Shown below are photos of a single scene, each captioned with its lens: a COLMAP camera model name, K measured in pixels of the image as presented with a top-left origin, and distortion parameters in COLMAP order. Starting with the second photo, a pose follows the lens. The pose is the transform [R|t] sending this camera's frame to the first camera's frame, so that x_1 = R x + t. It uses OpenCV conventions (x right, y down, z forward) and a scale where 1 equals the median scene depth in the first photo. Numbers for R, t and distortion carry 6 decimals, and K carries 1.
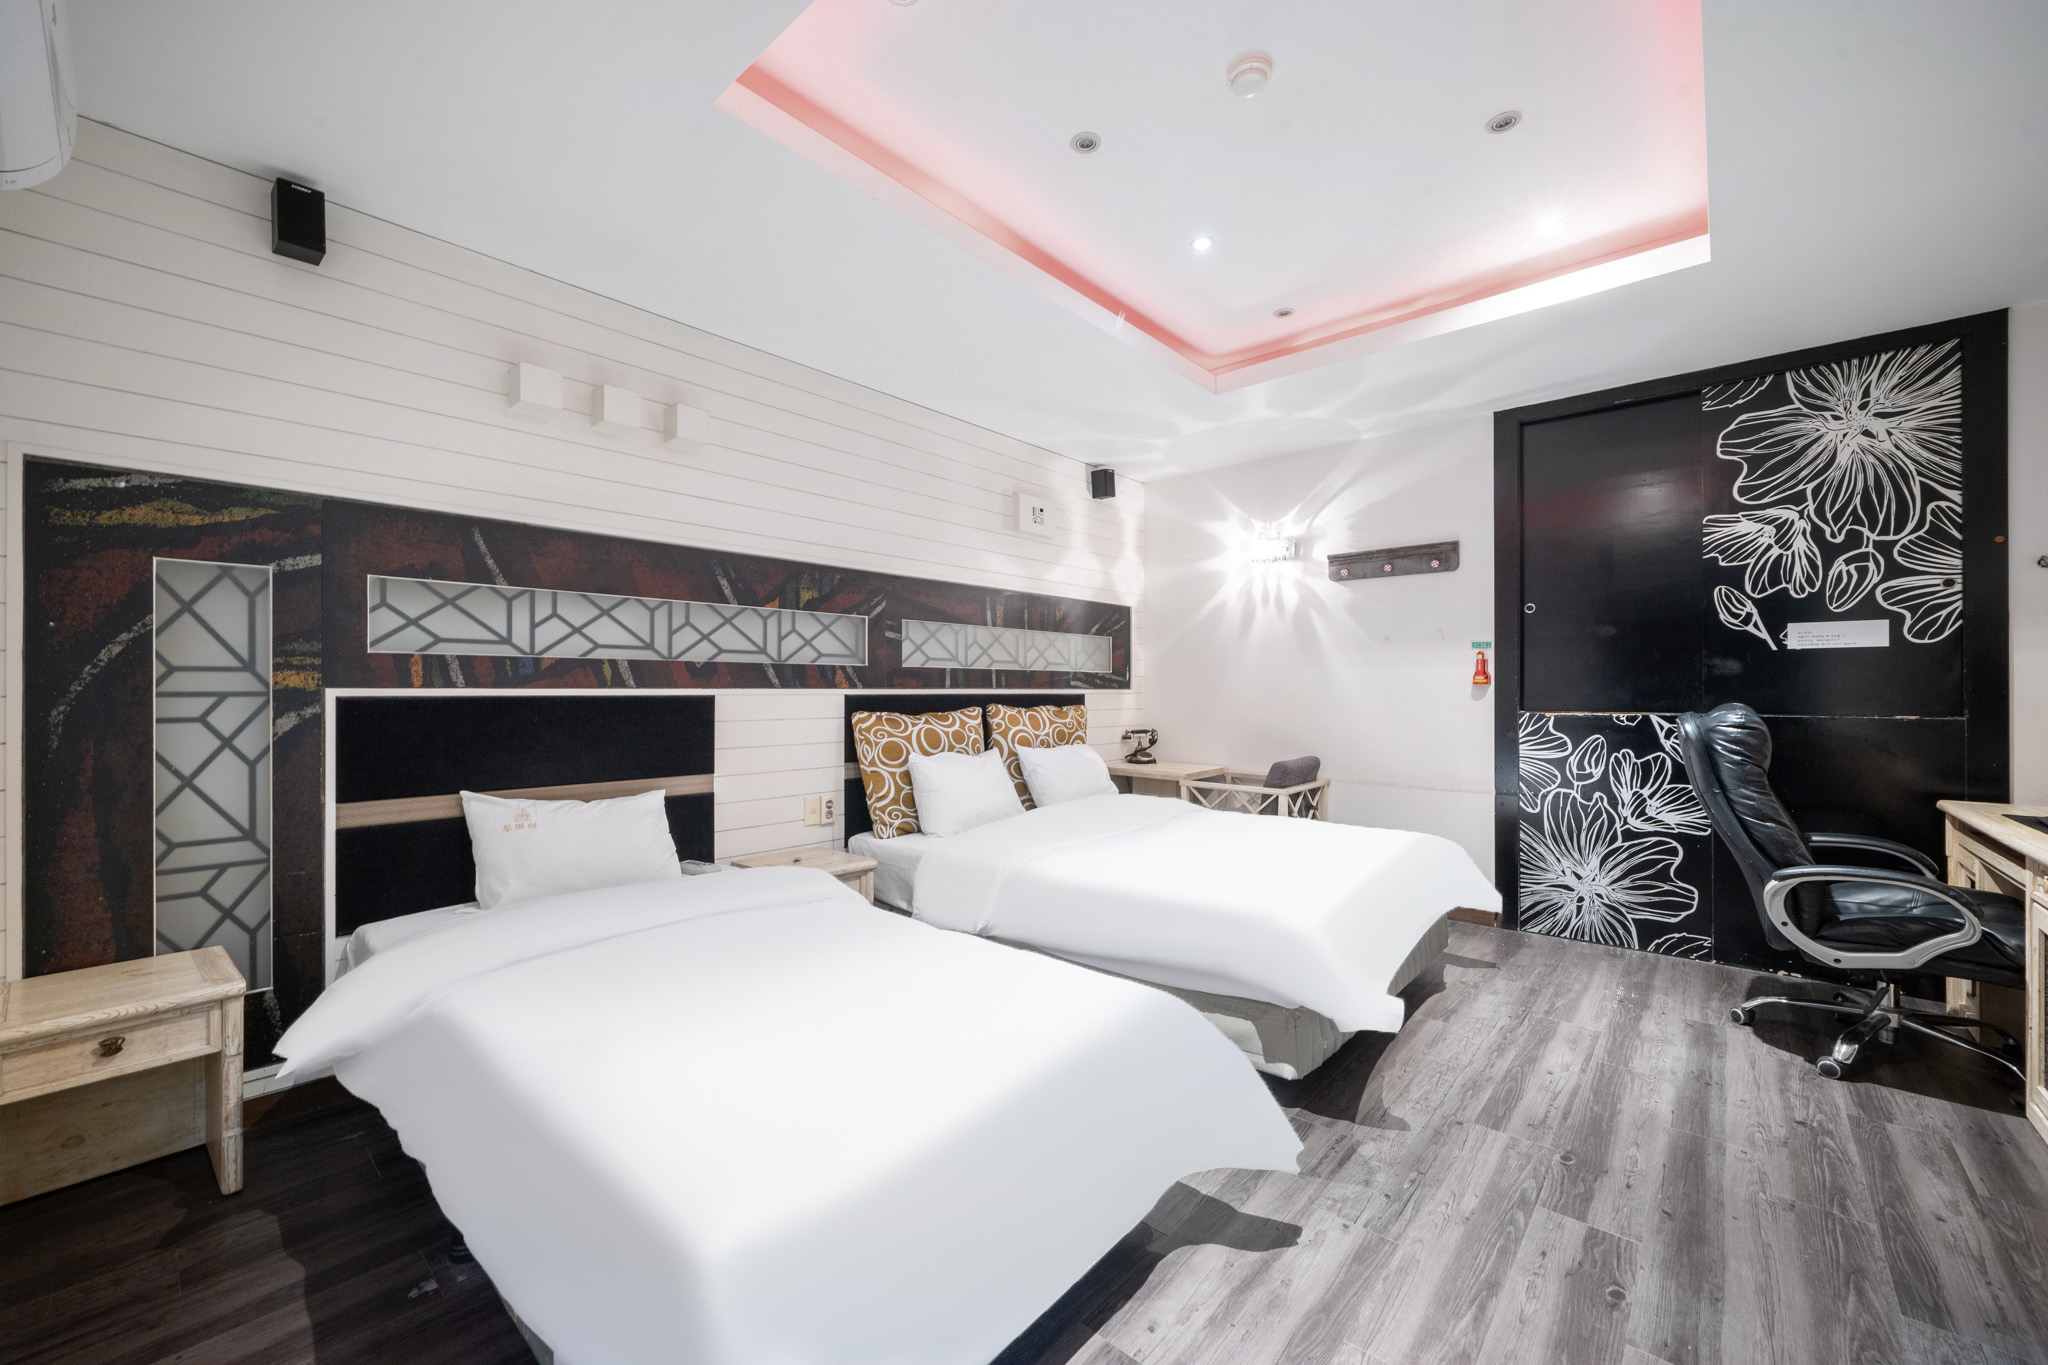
lens RADIAL K [[795.0, 0, 1016.7], [0, 795.0, 686.1], [0, 0, 1]] dist [0.002647, -0.000329]
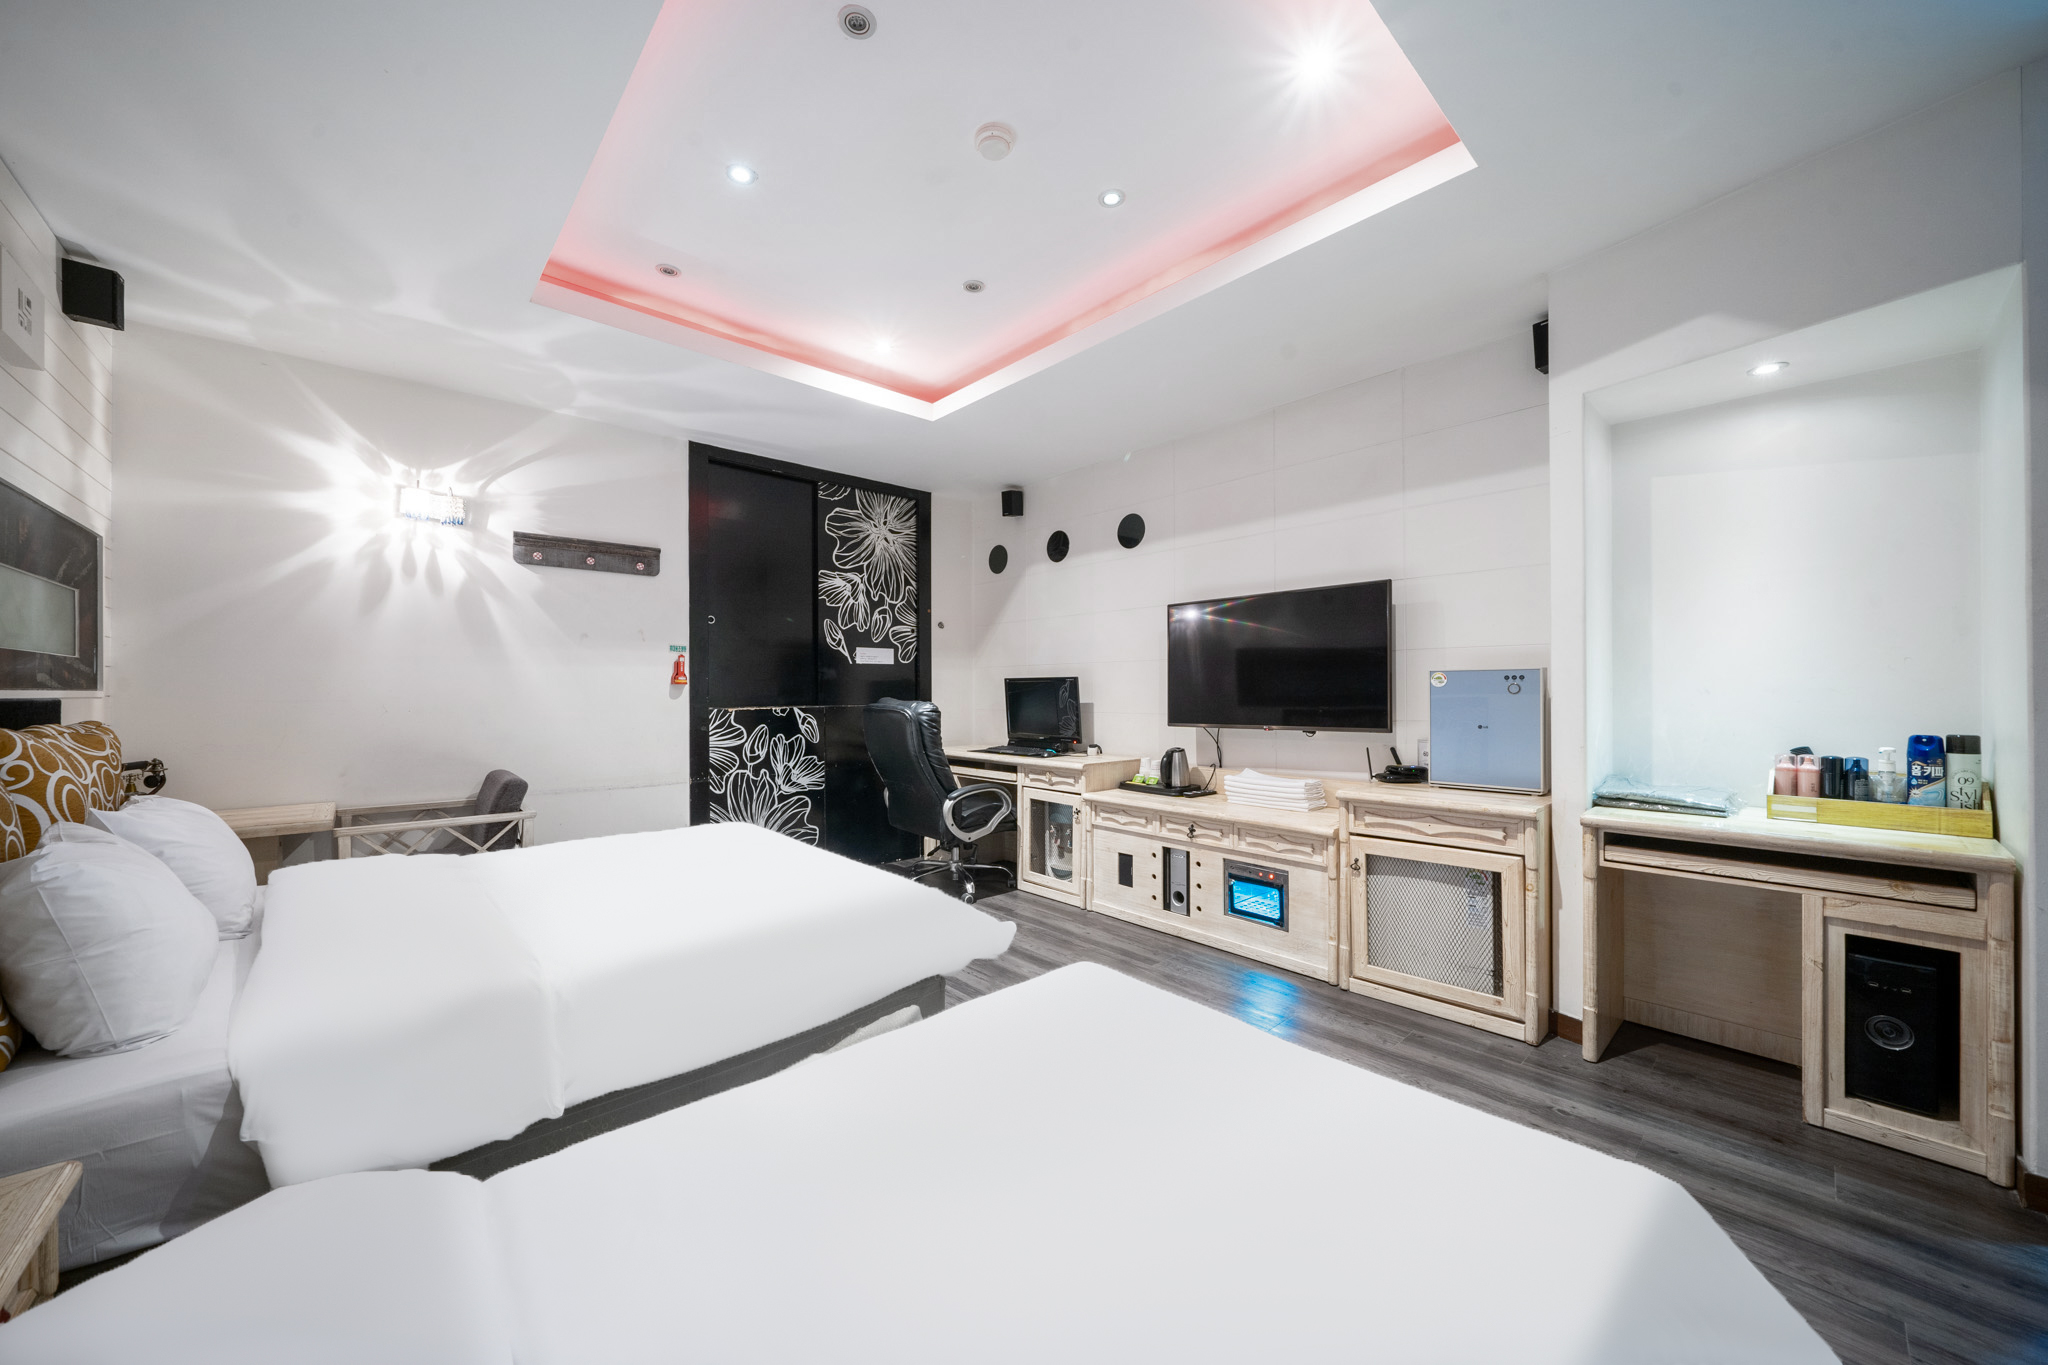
lens RADIAL K [[730.8, 0, 1017.3], [0, 730.8, 686.9], [0, 0, 1]] dist [-0.002363, -0.000355]
pose [[0.108456, 0.002399, 0.994098, -0.409065], [-0.001717, 0.999996, -0.002226, 0.002871], [-0.994100, -0.001465, 0.108460, 0.480233]]
